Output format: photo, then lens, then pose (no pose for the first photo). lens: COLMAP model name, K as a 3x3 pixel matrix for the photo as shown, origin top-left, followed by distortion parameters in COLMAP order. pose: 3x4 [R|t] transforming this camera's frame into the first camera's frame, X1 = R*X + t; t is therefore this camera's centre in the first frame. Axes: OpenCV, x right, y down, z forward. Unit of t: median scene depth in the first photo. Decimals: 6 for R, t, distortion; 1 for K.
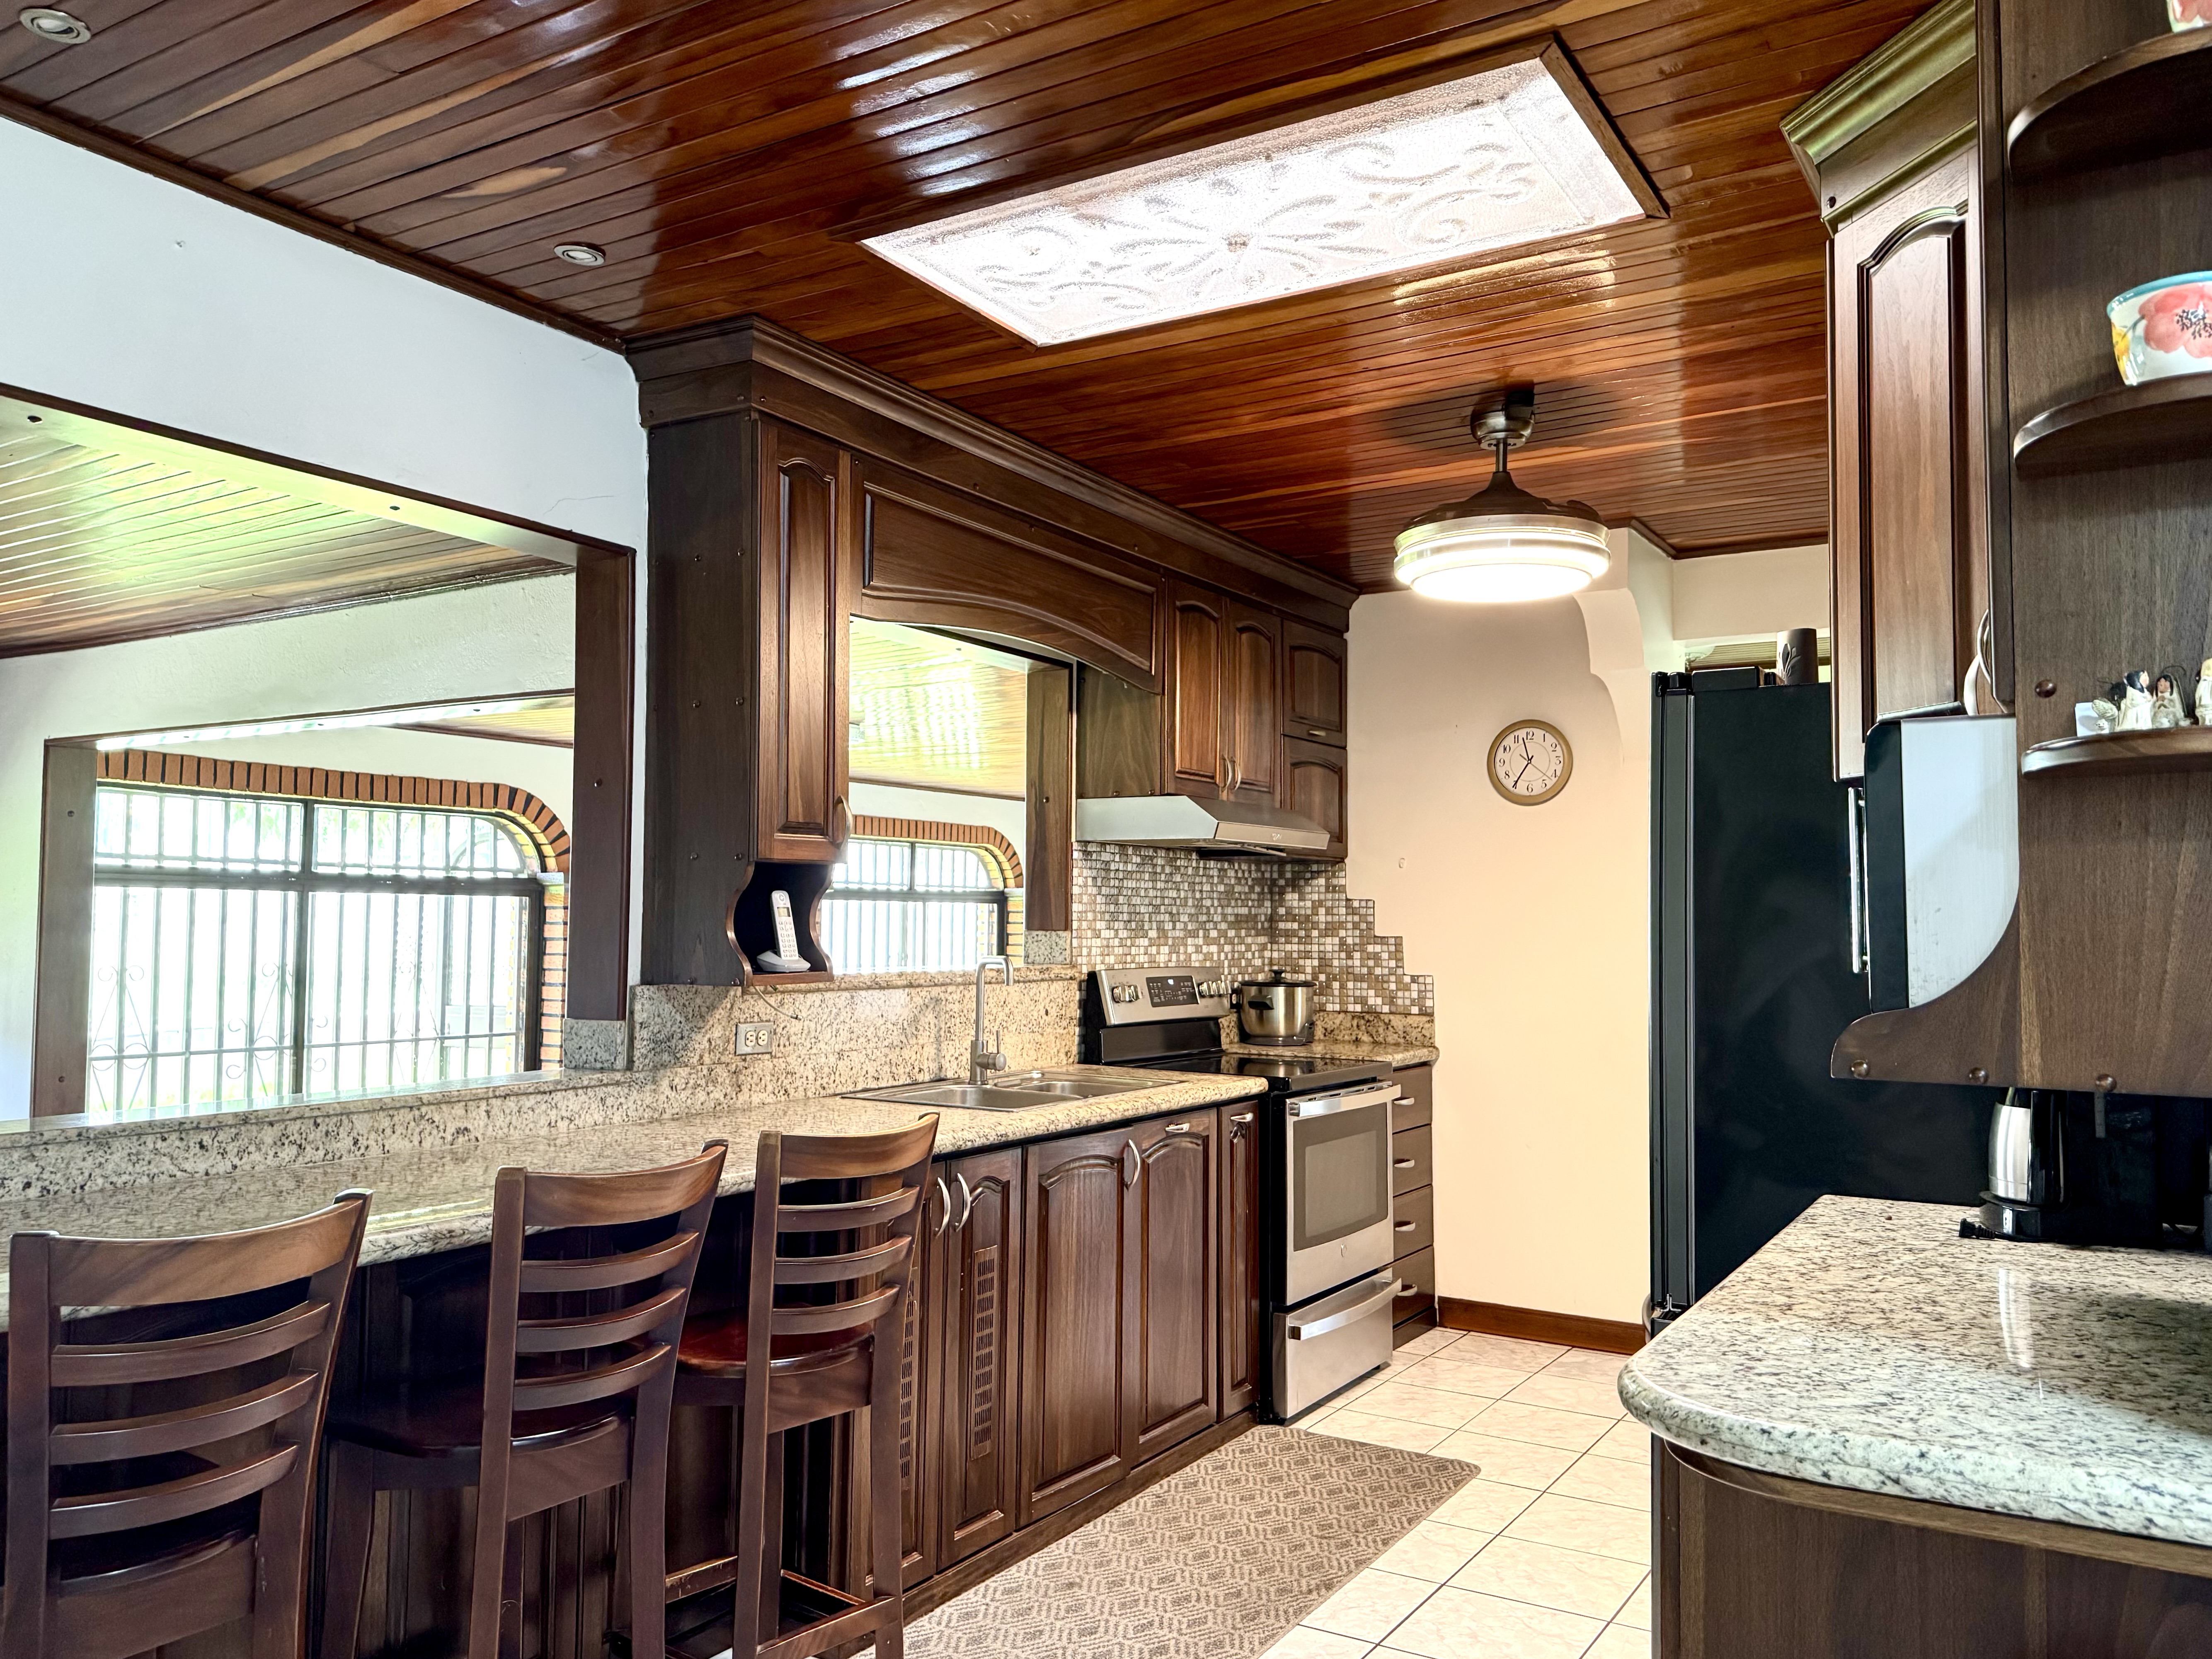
lens RADIAL K [[1671.7, 0, 1110.7], [0, 1671.7, 835.6], [0, 0, 1]] dist [0.104957, -0.163389]
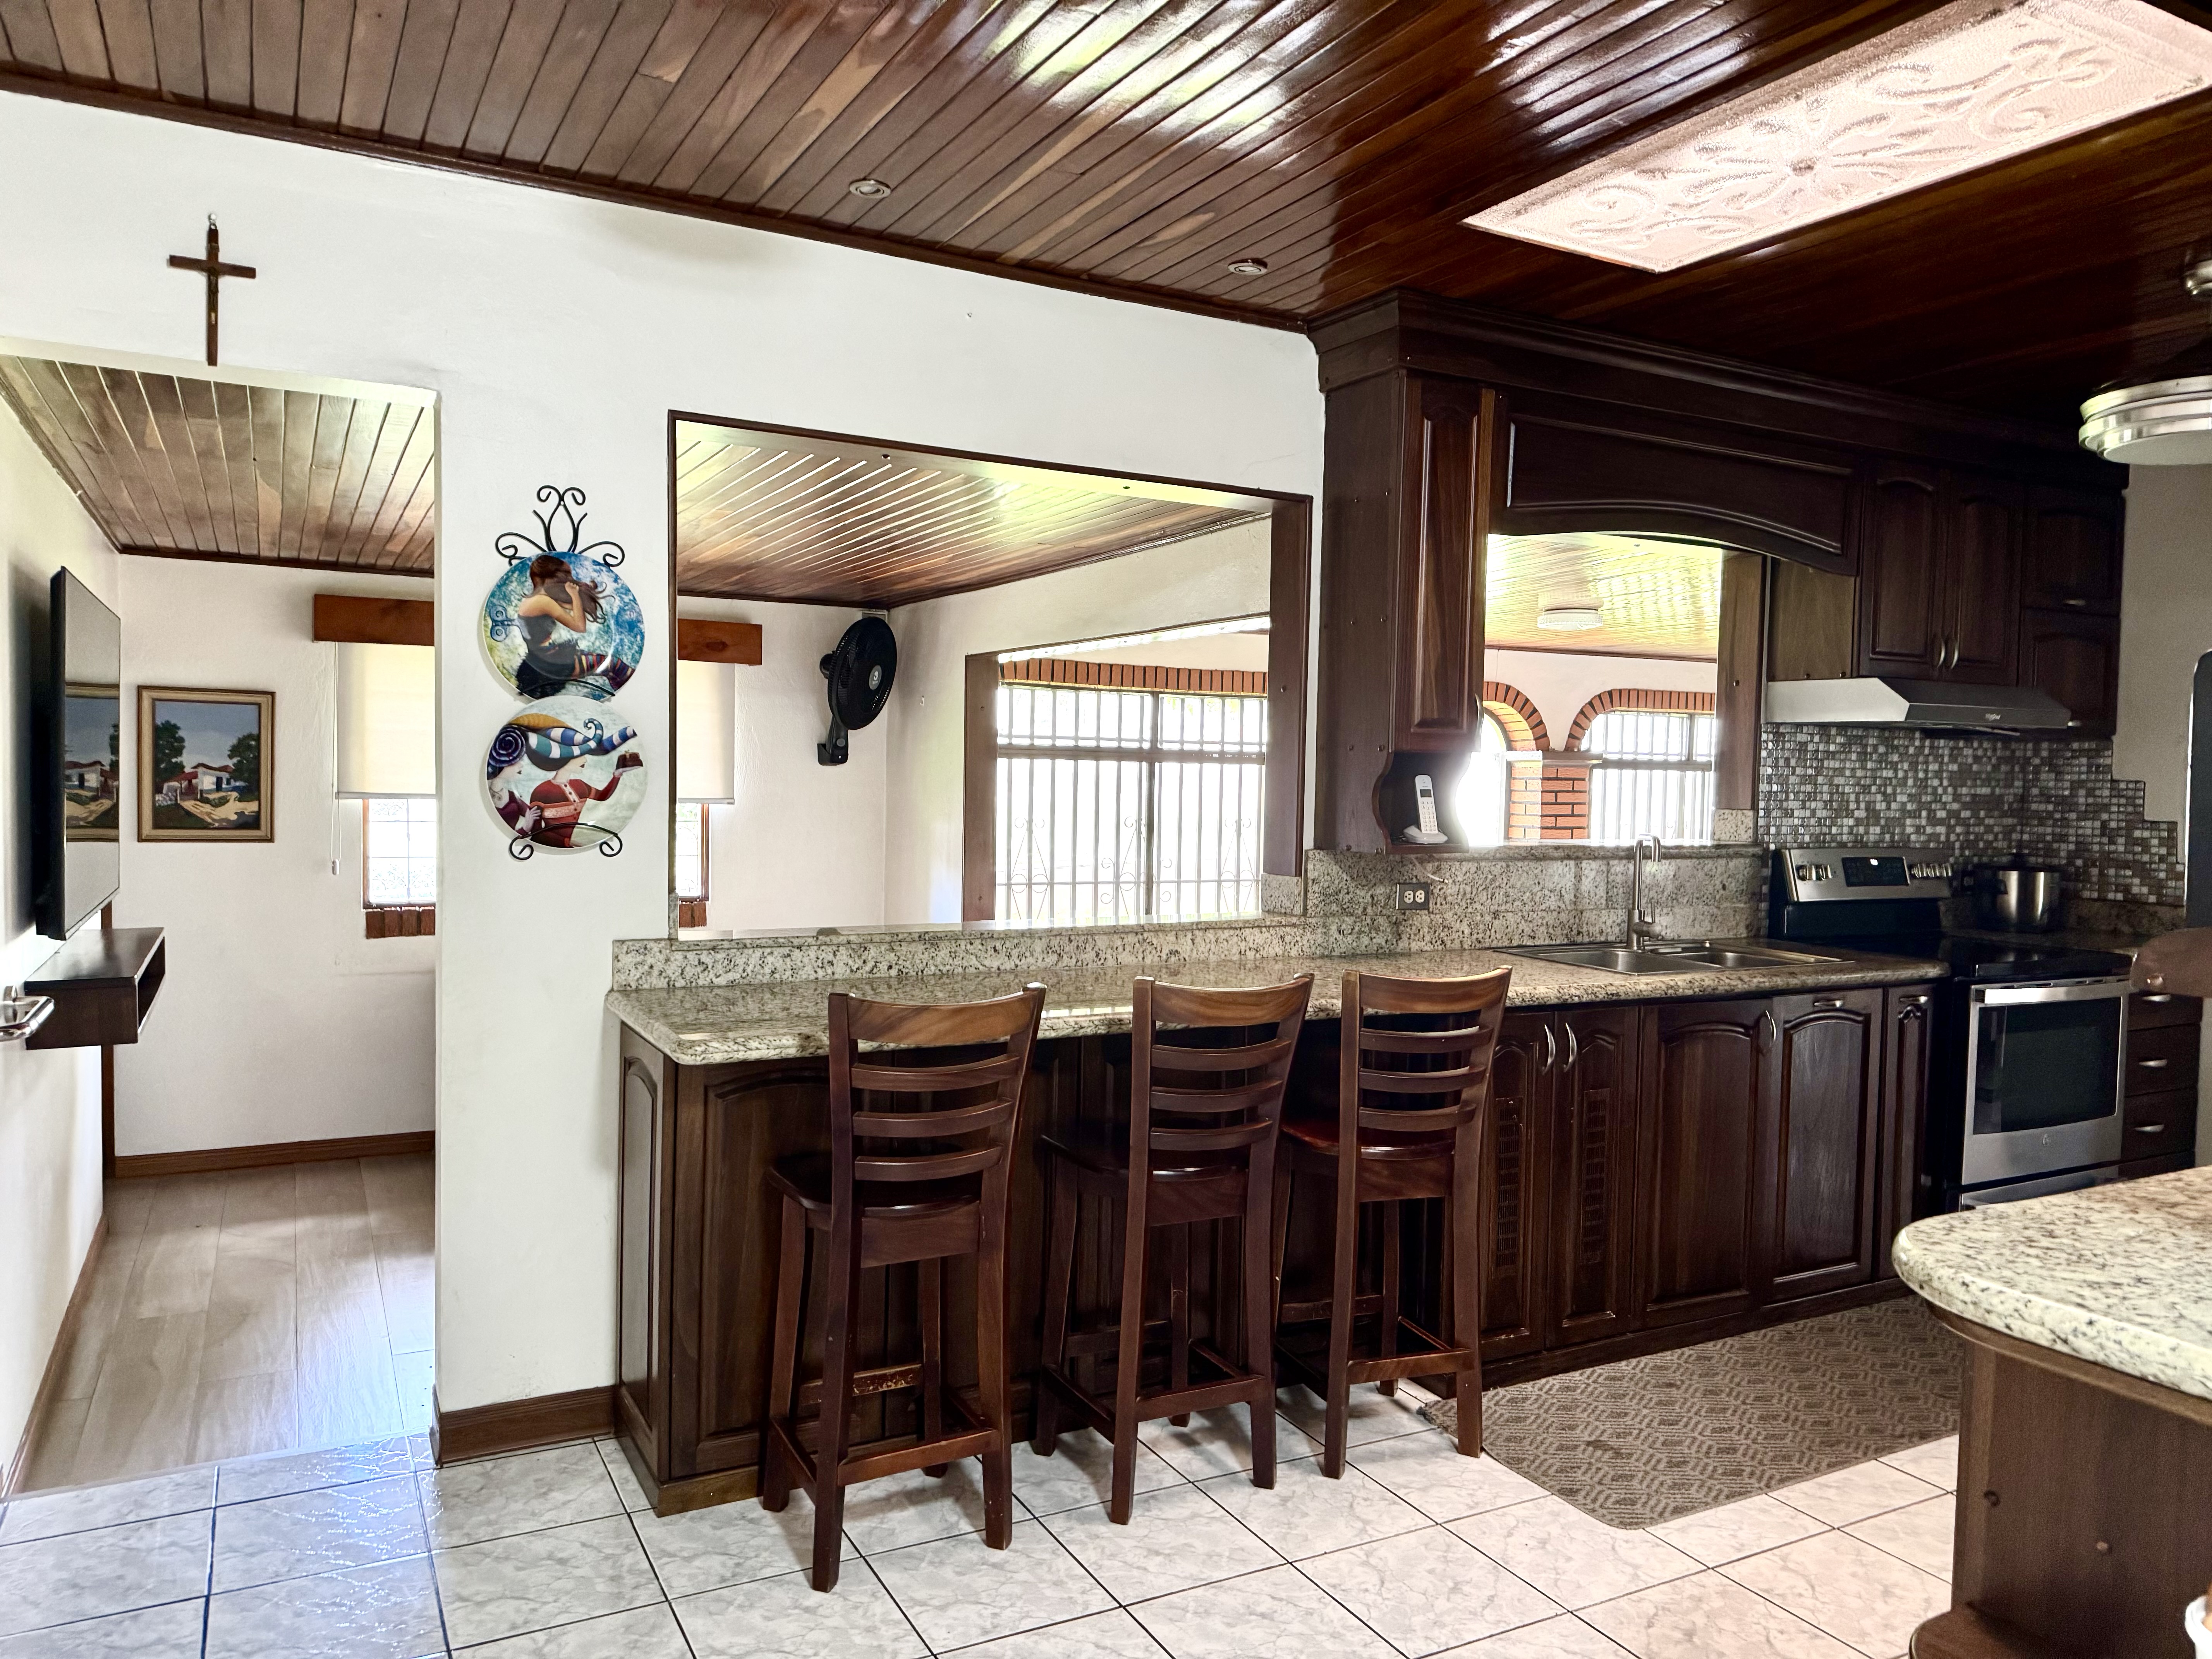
lens RADIAL K [[1562.7, 0, 1101.9], [0, 1562.7, 837.4], [0, 0, 1]] dist [0.072699, -0.101740]
pose [[0.863446, 0.031629, -0.503449, 0.163974], [0.012477, 0.996388, 0.083995, -0.019137], [0.504287, -0.078807, 0.859932, -0.076406]]
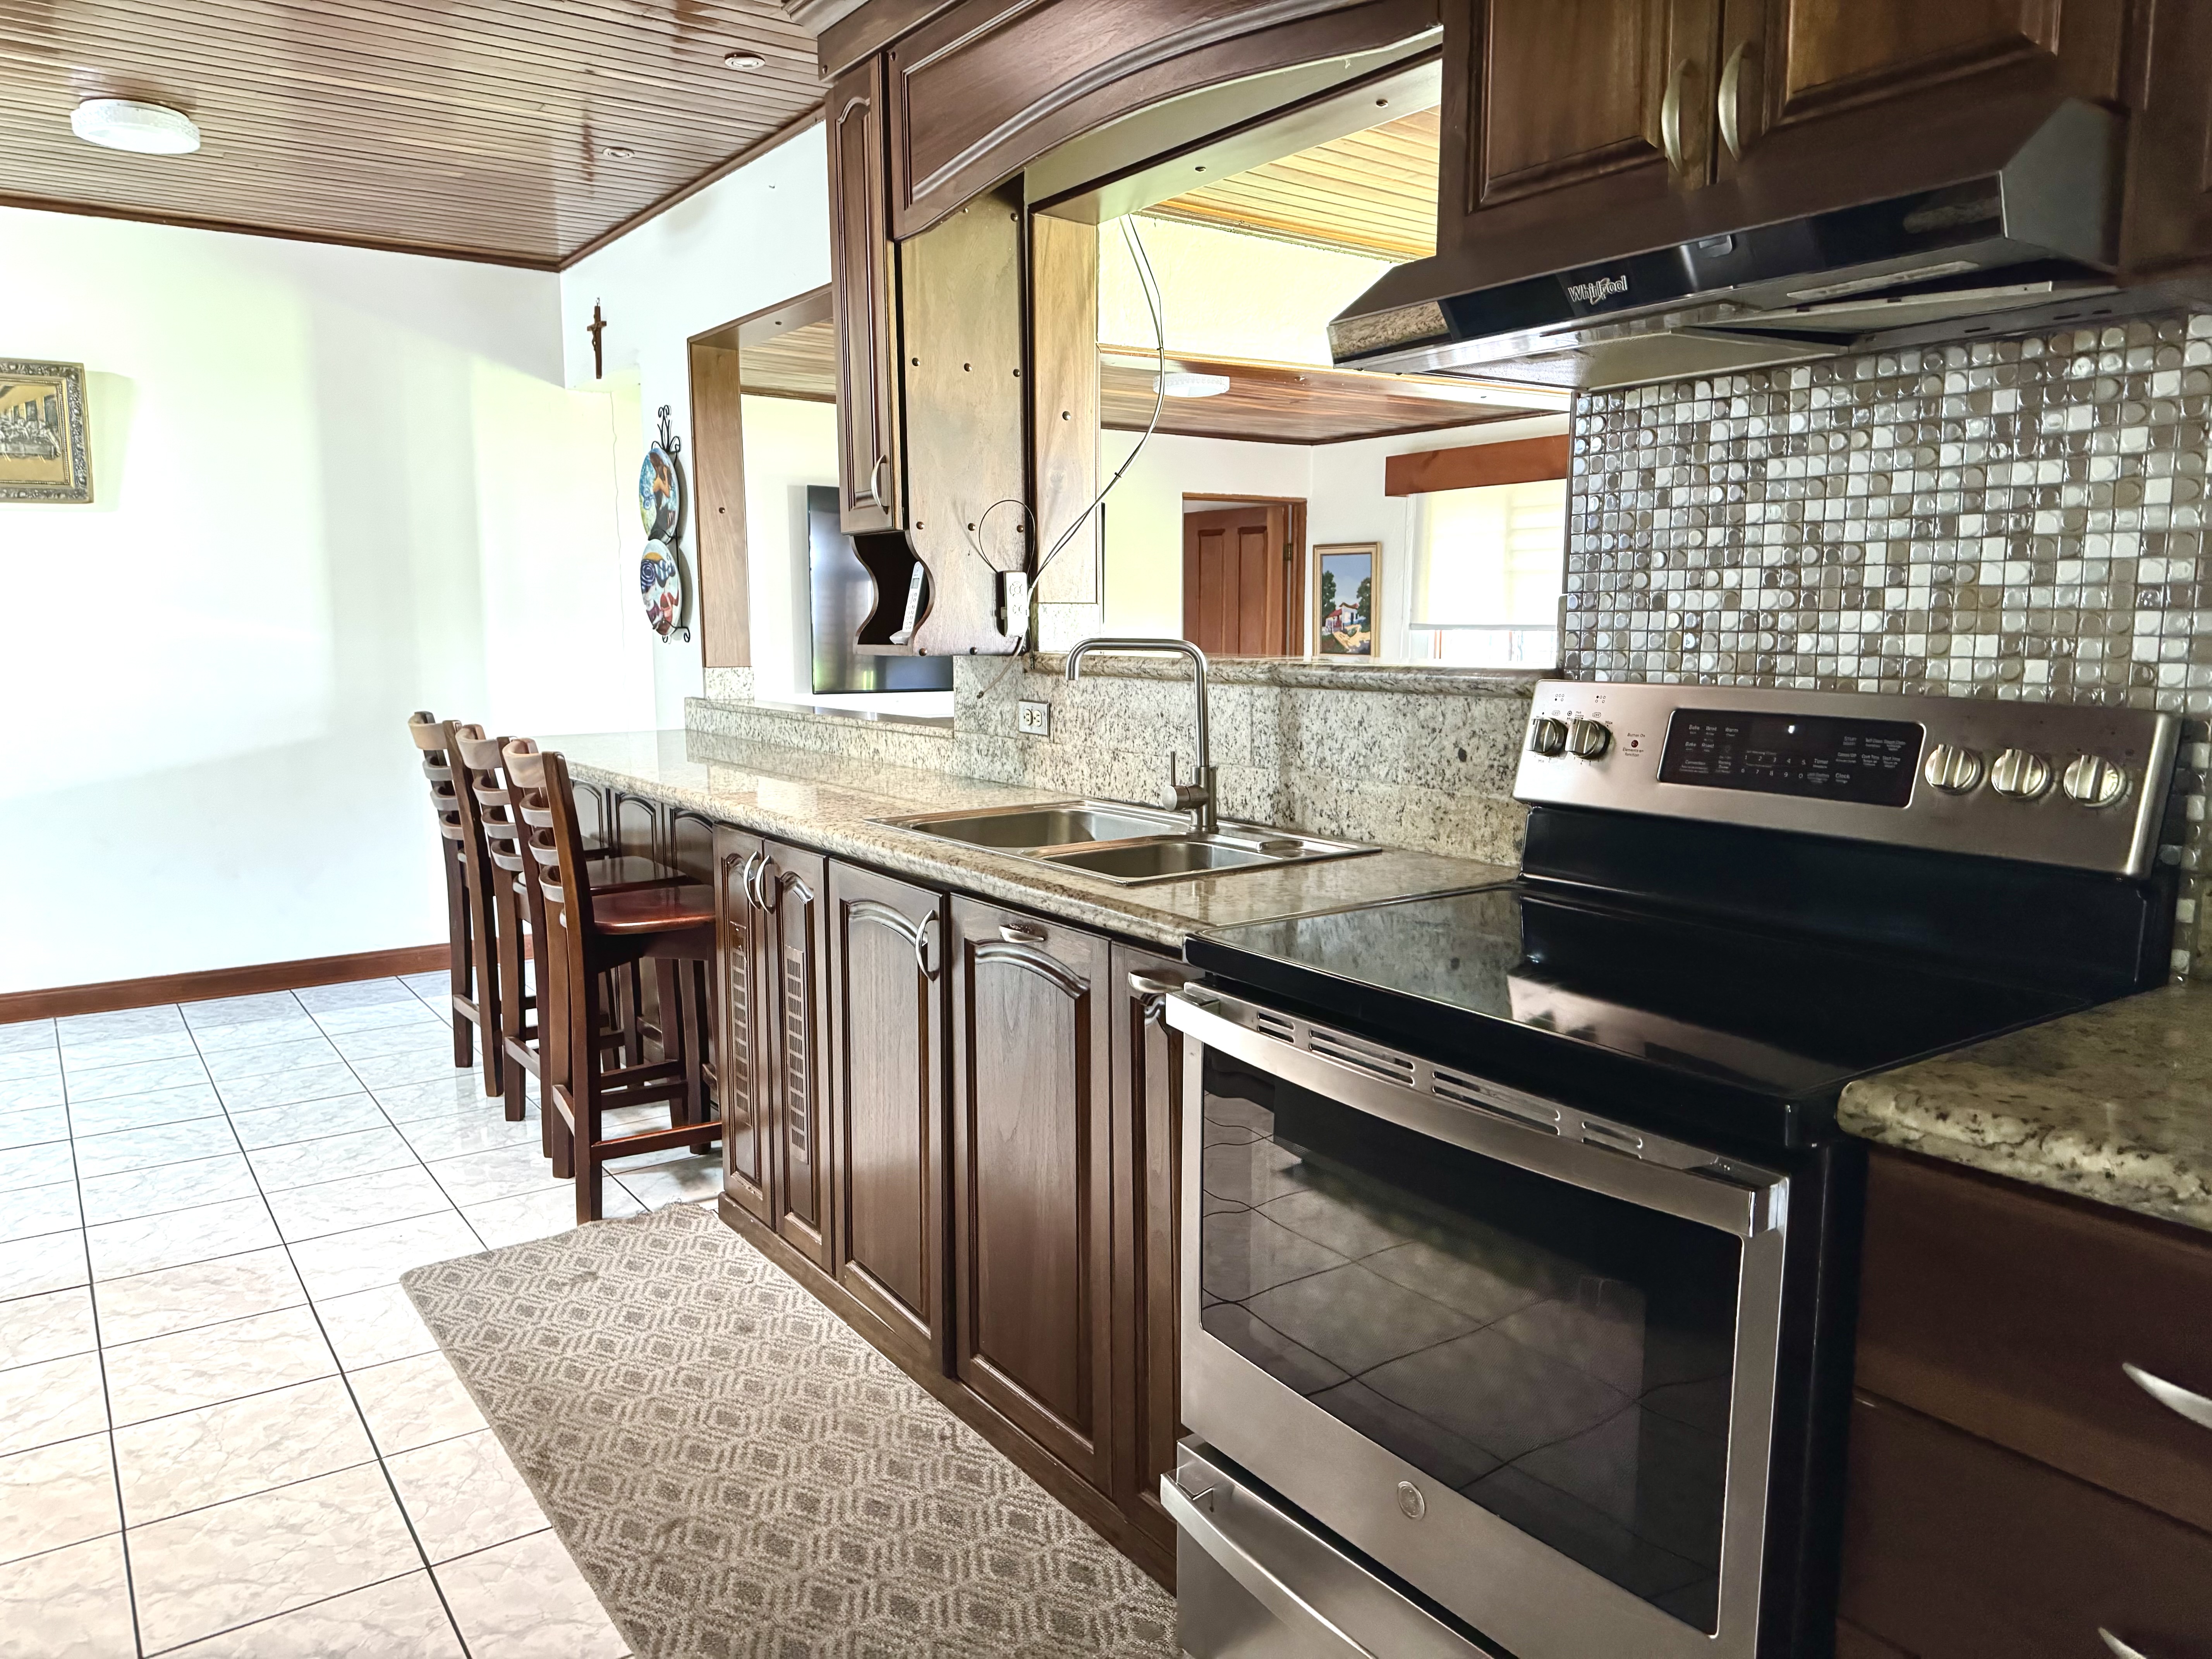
lens RADIAL K [[1562.7, 0, 1101.9], [0, 1562.7, 837.4], [0, 0, 1]] dist [0.072699, -0.101740]
pose [[-0.400889, 0.120729, -0.908137, 0.603537], [0.044418, 0.992674, 0.112359, 0.094445], [0.915049, 0.004706, -0.403315, 1.451557]]
